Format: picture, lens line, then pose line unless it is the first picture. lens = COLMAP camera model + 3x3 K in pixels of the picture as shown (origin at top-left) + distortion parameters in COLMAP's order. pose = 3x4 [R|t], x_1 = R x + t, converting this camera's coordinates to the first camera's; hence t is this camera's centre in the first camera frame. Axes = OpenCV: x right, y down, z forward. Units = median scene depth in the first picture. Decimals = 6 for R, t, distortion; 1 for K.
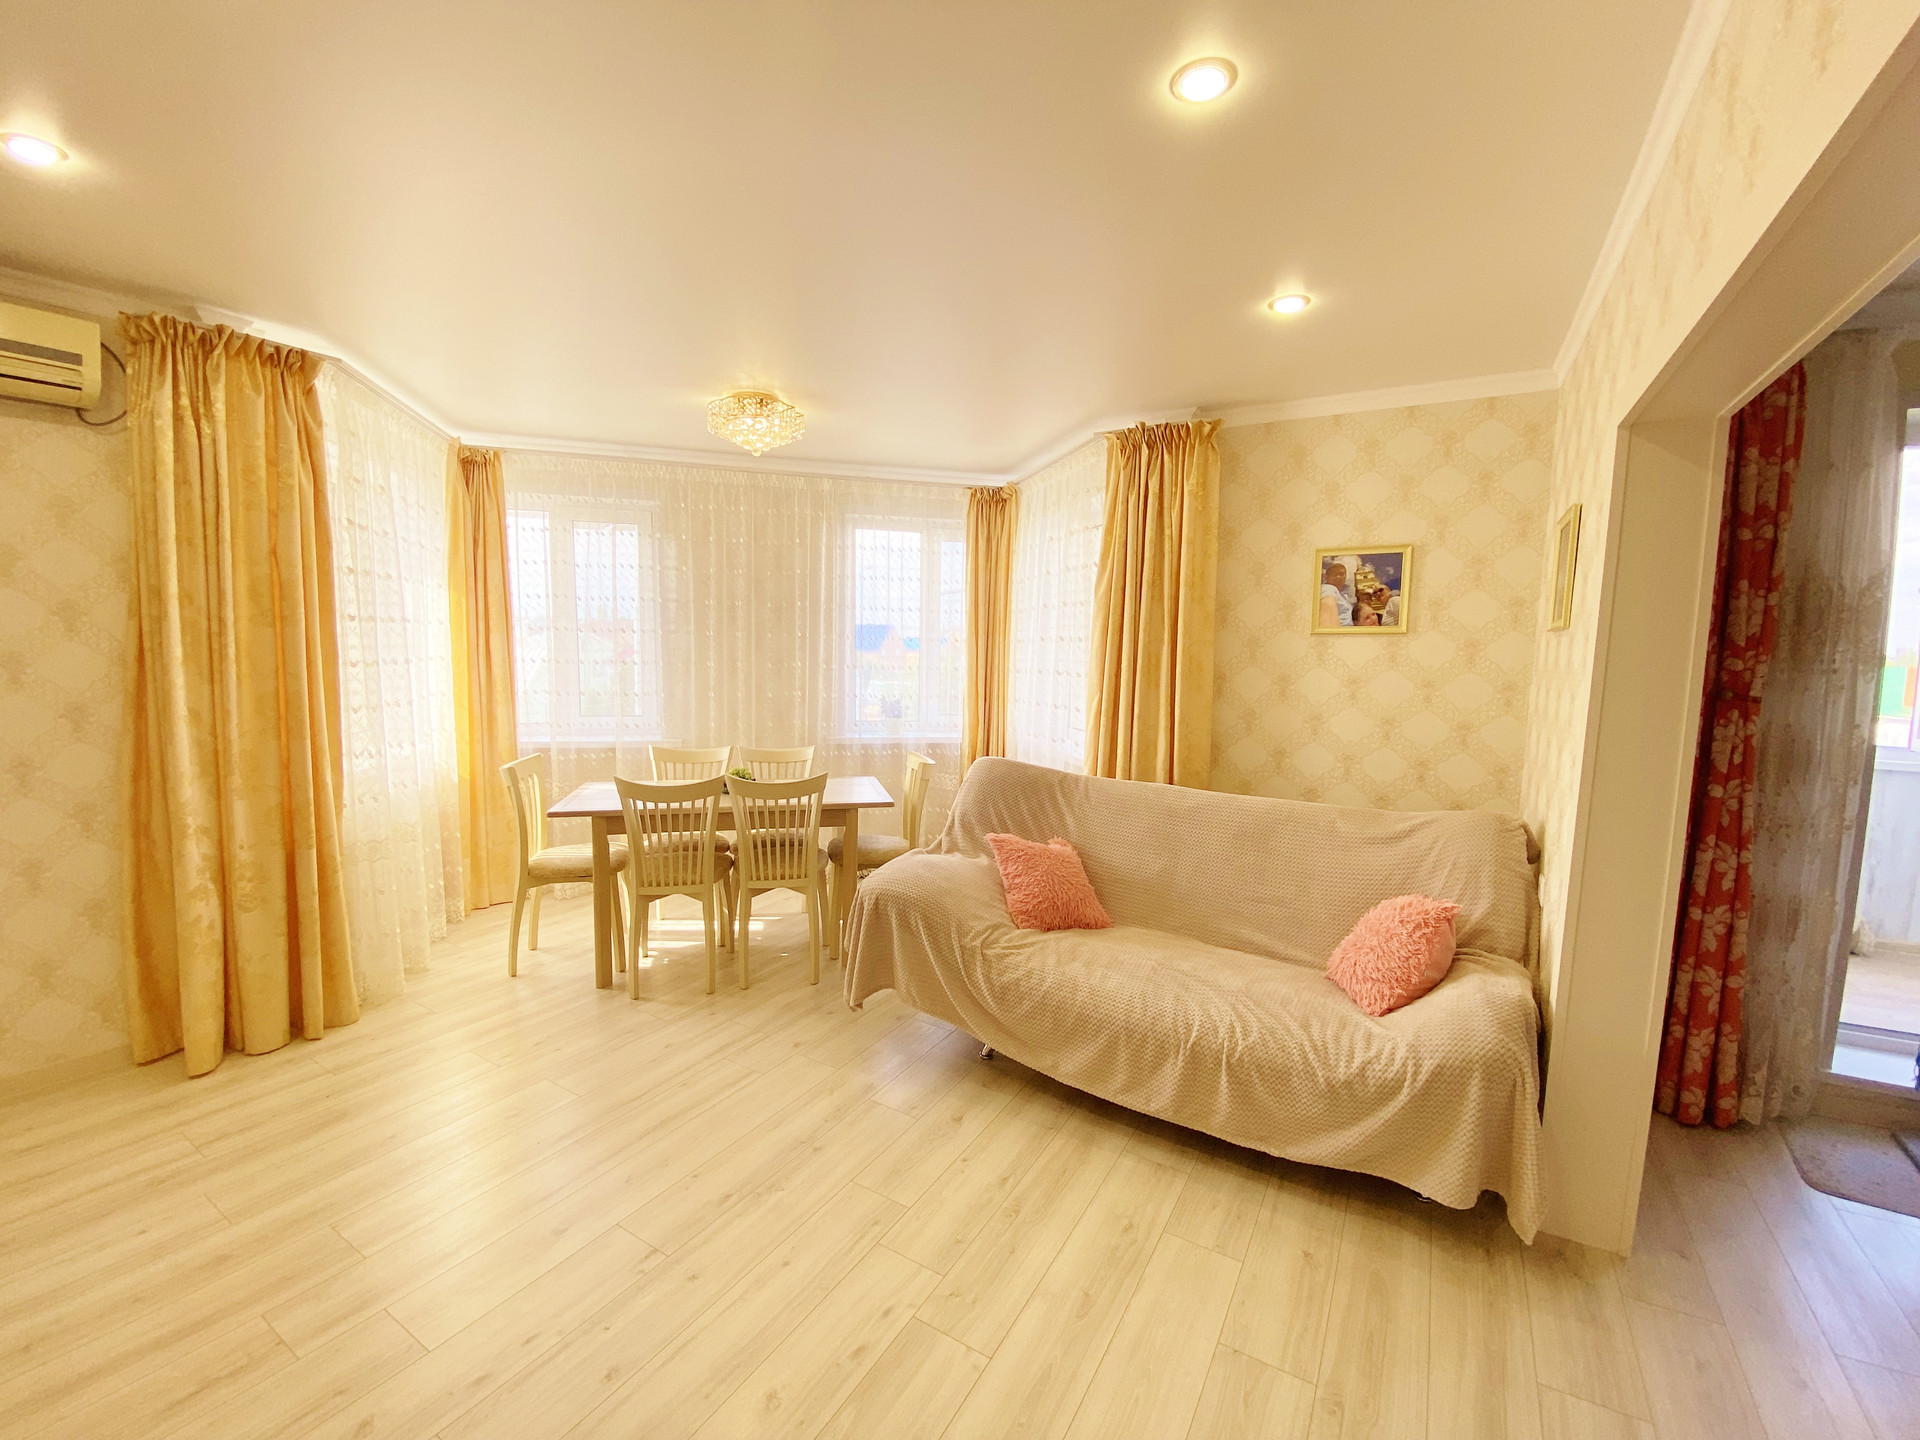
lens RADIAL K [[779.7, 0, 956.0], [0, 779.7, 724.2], [0, 0, 1]] dist [0.025358, -0.022954]
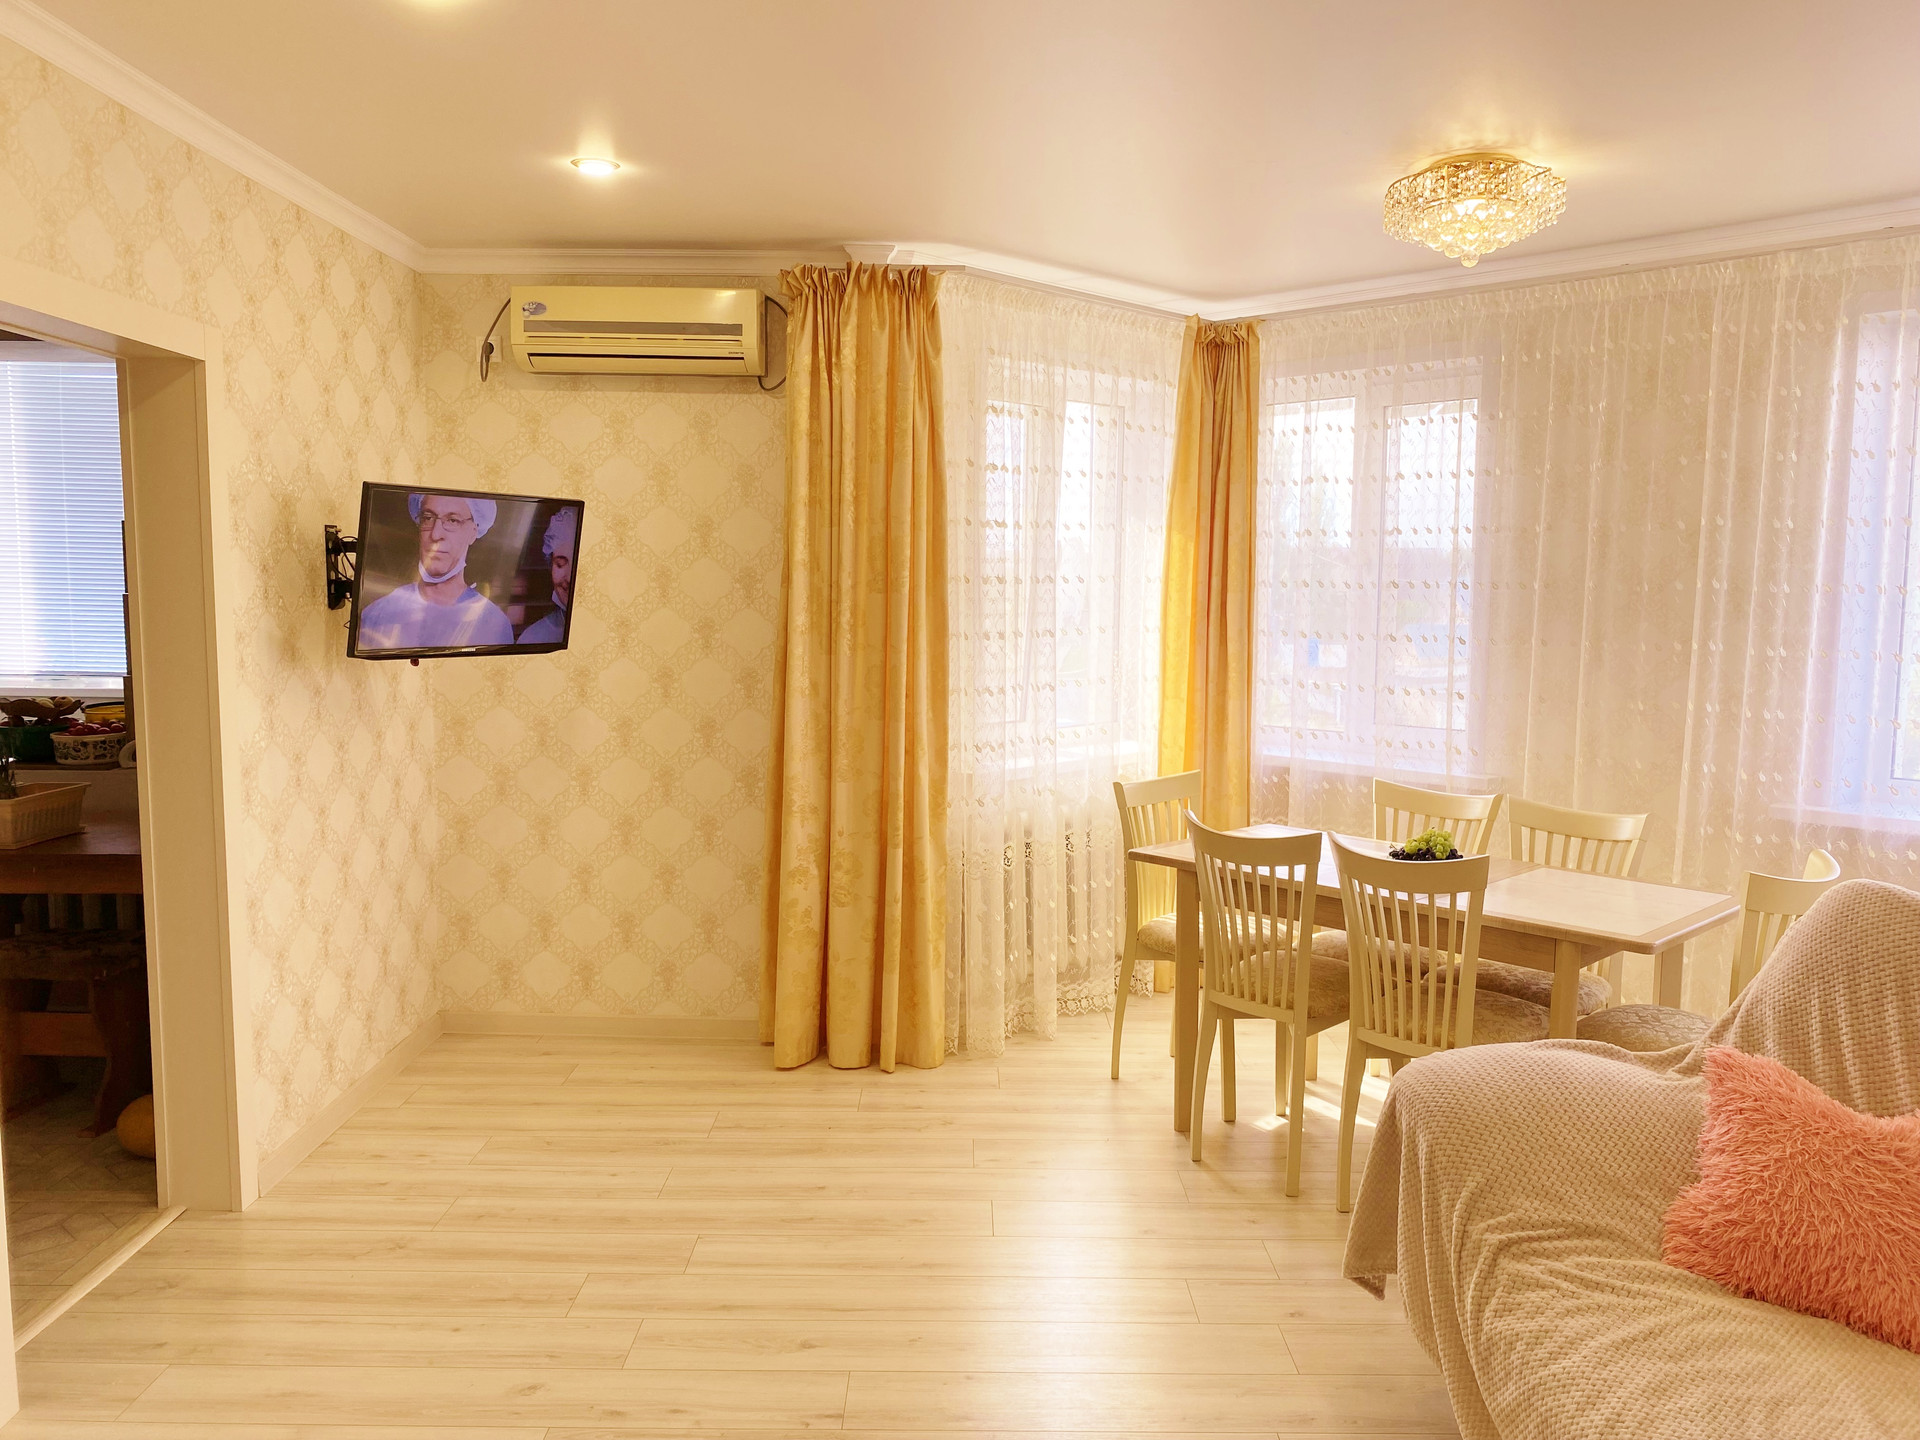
lens RADIAL K [[1458.3, 0, 960.0], [0, 1458.3, 720.0], [0, 0, 1]] dist [0.005078, -0.002168]
pose [[0.515087, 0.066797, -0.854531, 0.489976], [-0.081765, 0.996242, 0.028589, -0.027882], [0.853229, 0.055145, 0.518613, 0.195497]]
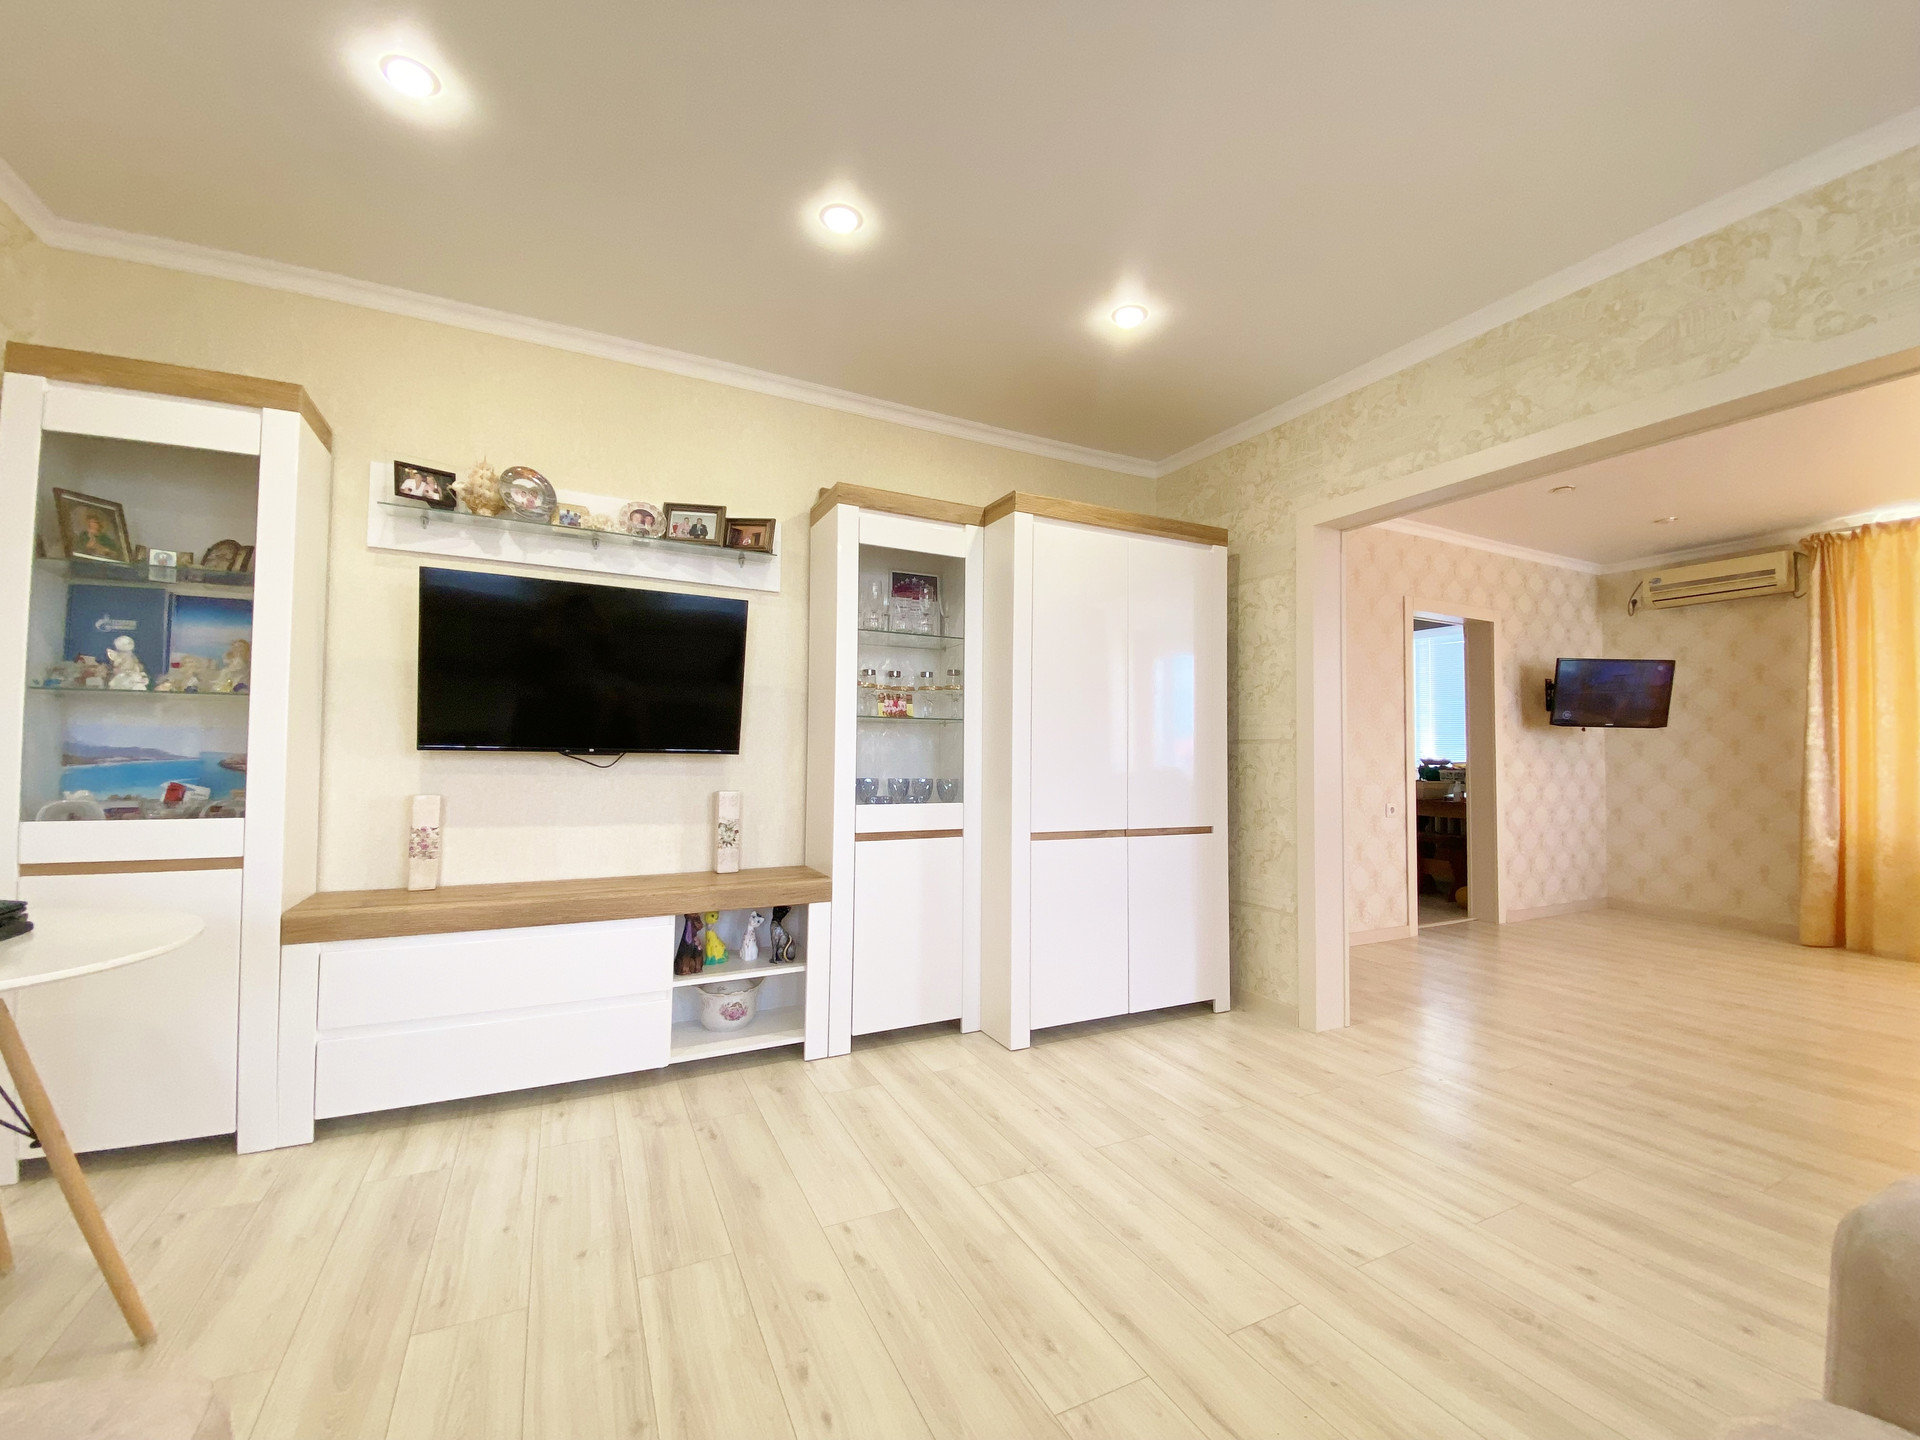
lens RADIAL K [[779.7, 0, 956.0], [0, 779.7, 724.2], [0, 0, 1]] dist [0.025358, -0.022954]
pose [[-0.540584, -0.059027, -0.839217, 1.294986], [-0.106189, 0.994345, -0.001537, 0.127403], [0.834562, 0.088285, -0.543795, 0.234513]]
